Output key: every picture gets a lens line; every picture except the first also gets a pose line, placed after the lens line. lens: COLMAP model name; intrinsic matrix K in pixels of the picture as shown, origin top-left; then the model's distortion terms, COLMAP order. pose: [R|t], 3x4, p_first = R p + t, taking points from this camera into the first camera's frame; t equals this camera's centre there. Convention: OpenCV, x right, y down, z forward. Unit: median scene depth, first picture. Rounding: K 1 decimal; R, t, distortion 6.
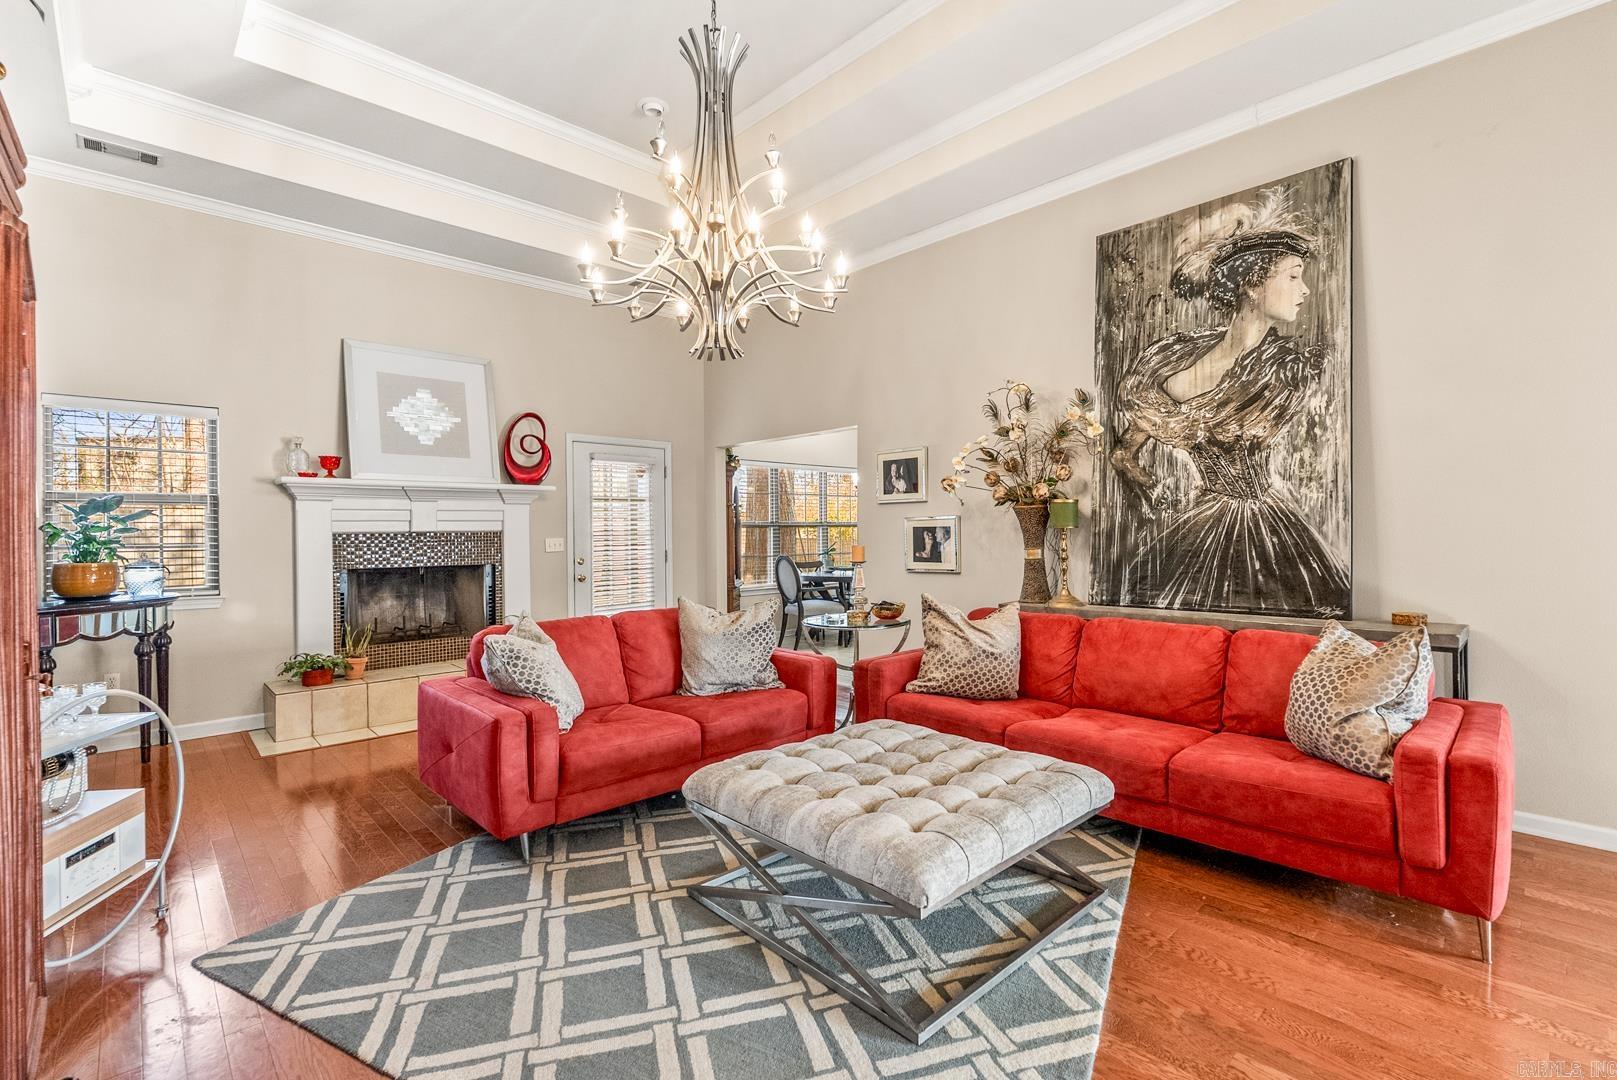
lens RADIAL K [[746.0, 0, 819.7], [0, 746.0, 534.1], [0, 0, 1]] dist [-0.006846, 0.002037]
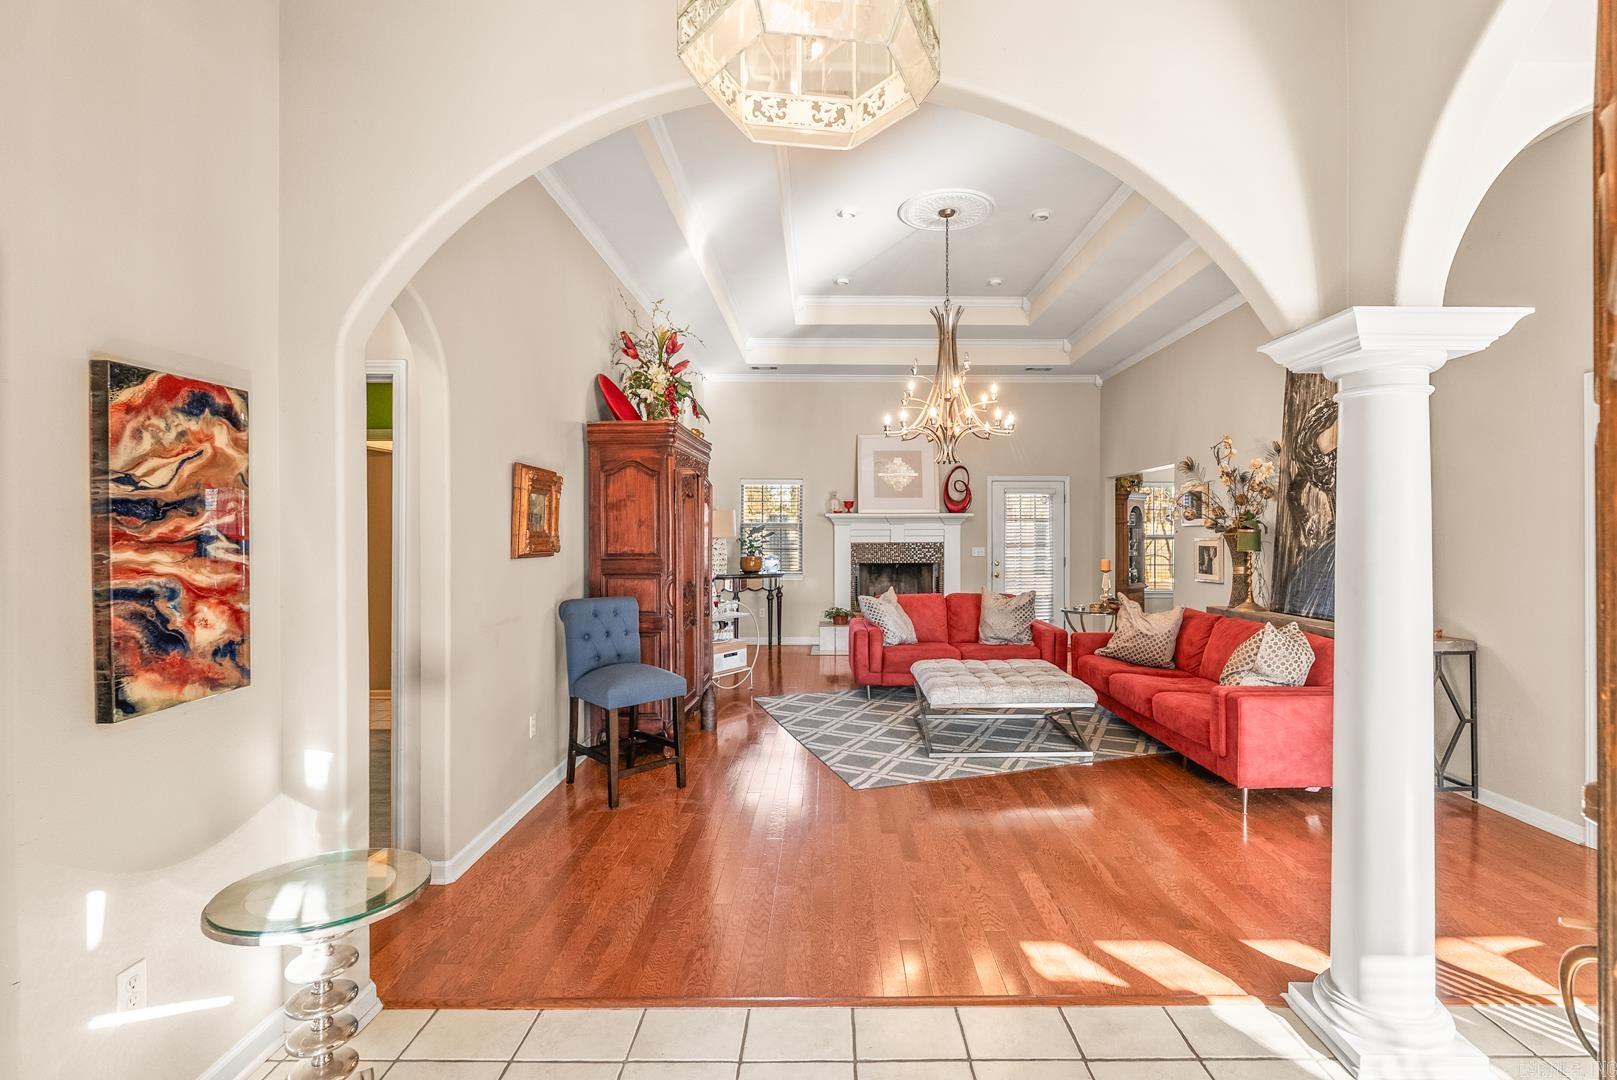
lens RADIAL K [[746.0, 0, 808.2], [0, 746.0, 535.1], [0, 0, 1]] dist [-0.006846, 0.002037]
pose [[0.714589, 0.009560, -0.699480, 0.717194], [-0.008585, 0.999951, 0.004896, -0.037518], [0.699492, 0.002507, 0.714636, -0.494618]]
